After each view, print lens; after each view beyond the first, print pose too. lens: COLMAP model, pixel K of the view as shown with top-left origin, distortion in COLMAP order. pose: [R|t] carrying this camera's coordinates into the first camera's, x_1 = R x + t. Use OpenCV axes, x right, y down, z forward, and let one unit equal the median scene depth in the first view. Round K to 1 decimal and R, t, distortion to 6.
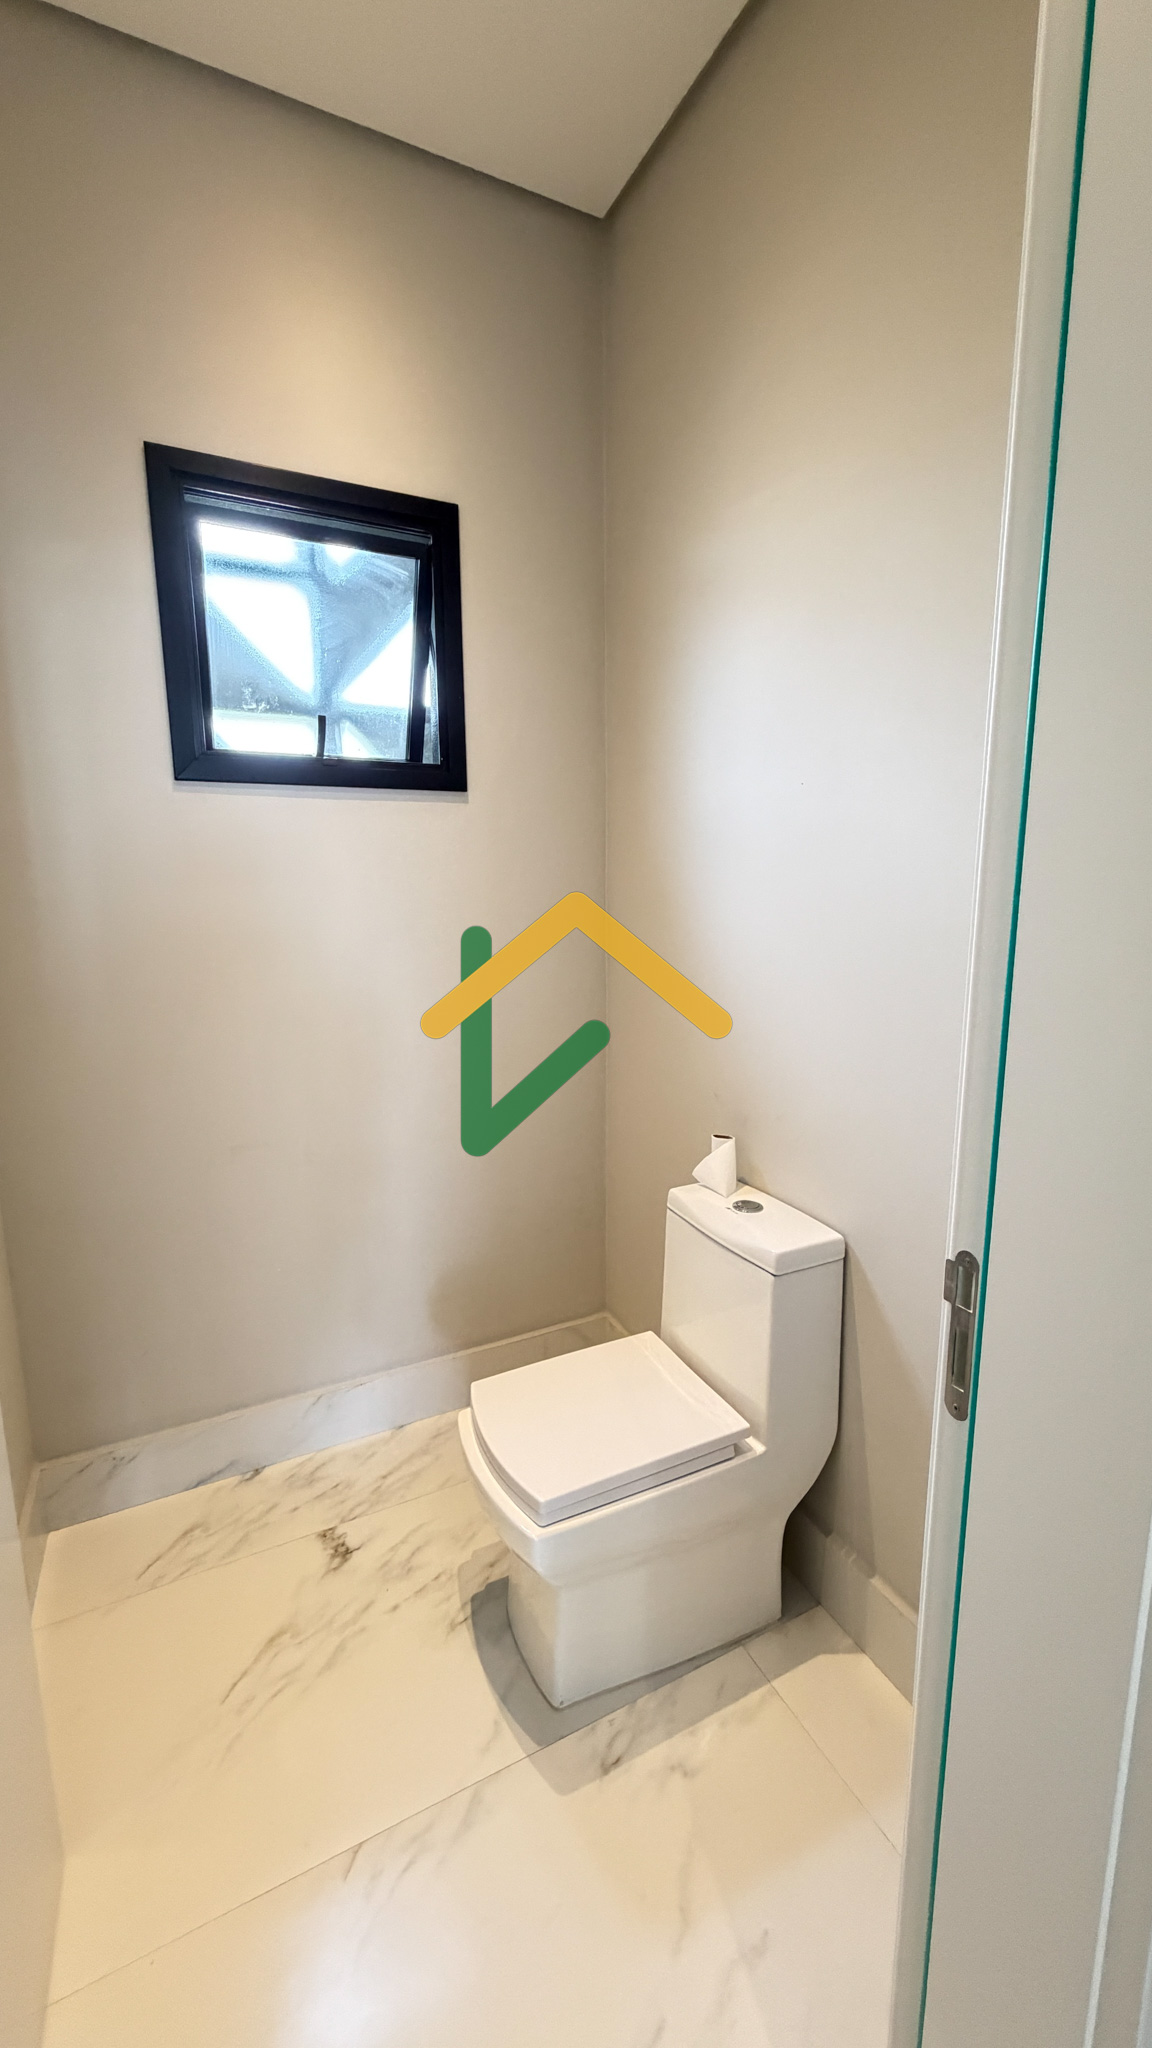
lens RADIAL K [[816.0, 0, 576.6], [0, 816.0, 1015.5], [0, 0, 1]] dist [0.000831, 0.000184]
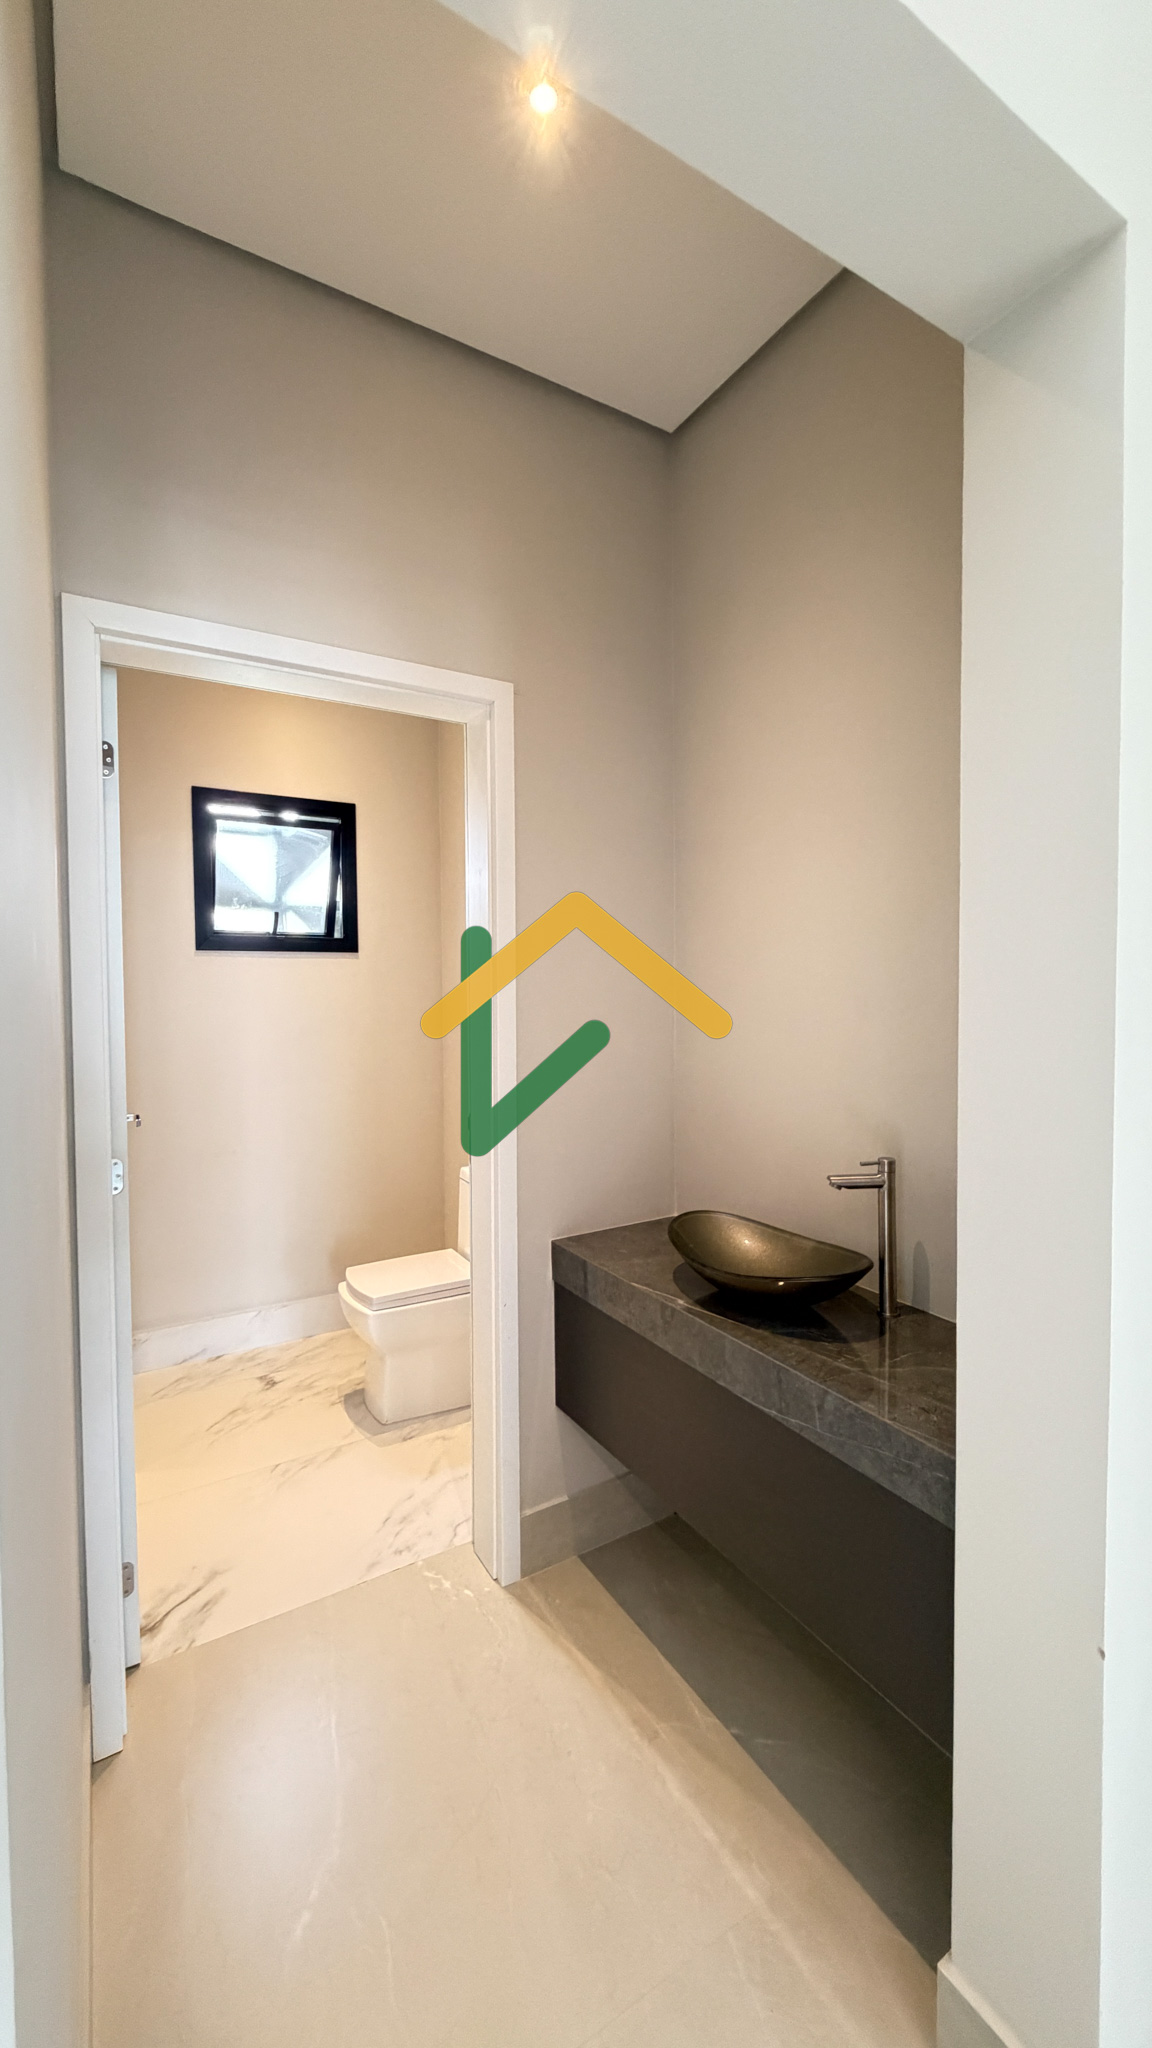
lens RADIAL K [[816.0, 0, 576.6], [0, 816.0, 1015.5], [0, 0, 1]] dist [0.000831, 0.000184]
pose [[0.997119, -0.002745, 0.075802, 0.217802], [0.013020, 0.990705, -0.135400, 0.116521], [-0.074726, 0.135997, 0.987887, -0.822193]]
